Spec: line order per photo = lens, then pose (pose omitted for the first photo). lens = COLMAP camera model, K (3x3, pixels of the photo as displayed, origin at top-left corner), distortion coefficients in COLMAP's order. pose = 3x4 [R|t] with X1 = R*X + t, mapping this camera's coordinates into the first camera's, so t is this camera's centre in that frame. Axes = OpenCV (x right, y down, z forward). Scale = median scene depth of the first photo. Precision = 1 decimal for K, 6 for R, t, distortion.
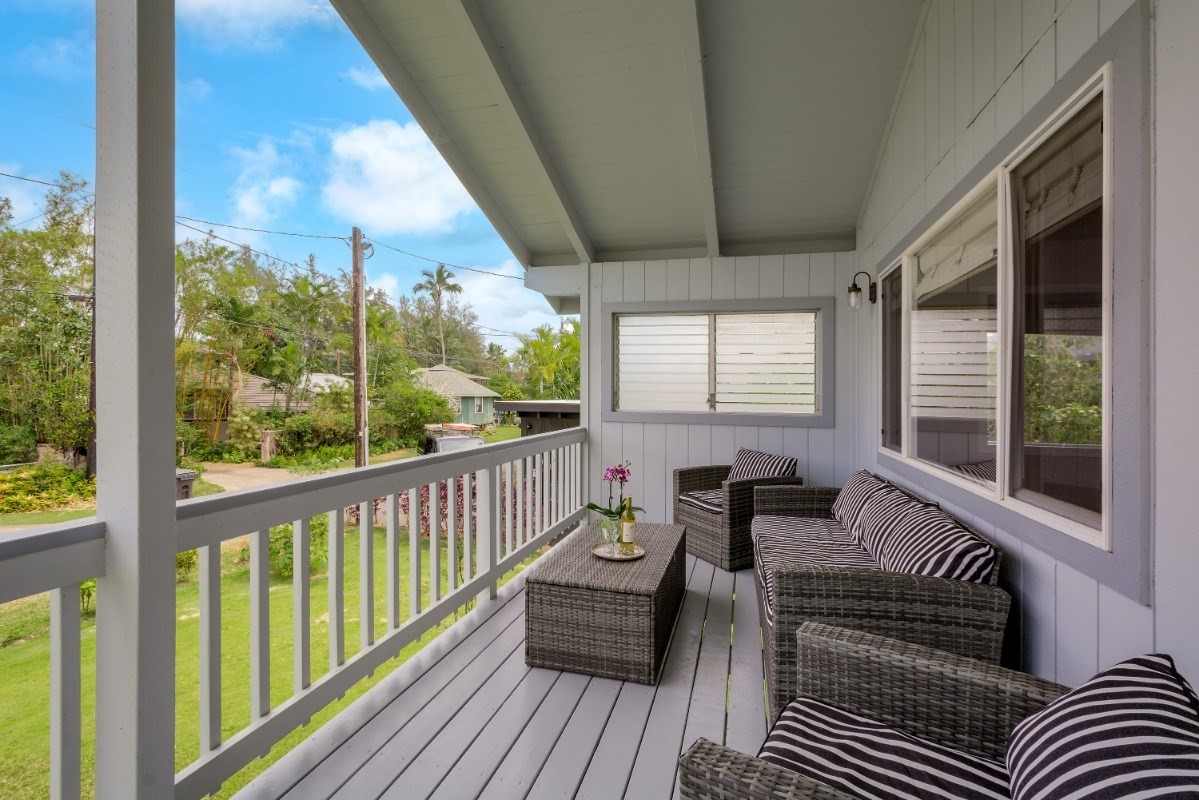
lens RADIAL K [[537.4, 0, 601.1], [0, 537.4, 415.7], [0, 0, 1]] dist [0.001354, 0.000191]
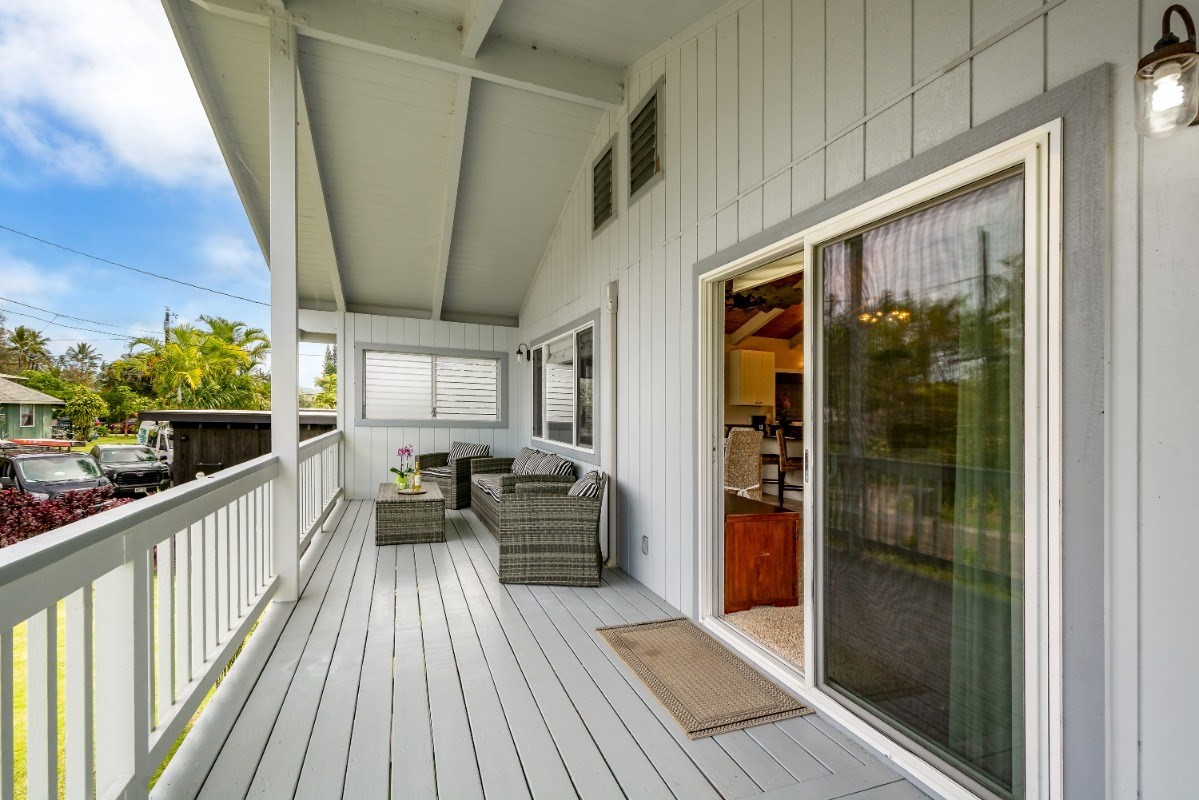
lens RADIAL K [[525.1, 0, 606.3], [0, 525.1, 396.7], [0, 0, 1]] dist [0.001984, 0.000322]
pose [[0.803496, 0.025265, 0.594774, -0.313715], [0.009349, 0.998440, -0.055042, 0.016771], [-0.595236, 0.049787, 0.802007, -0.540914]]
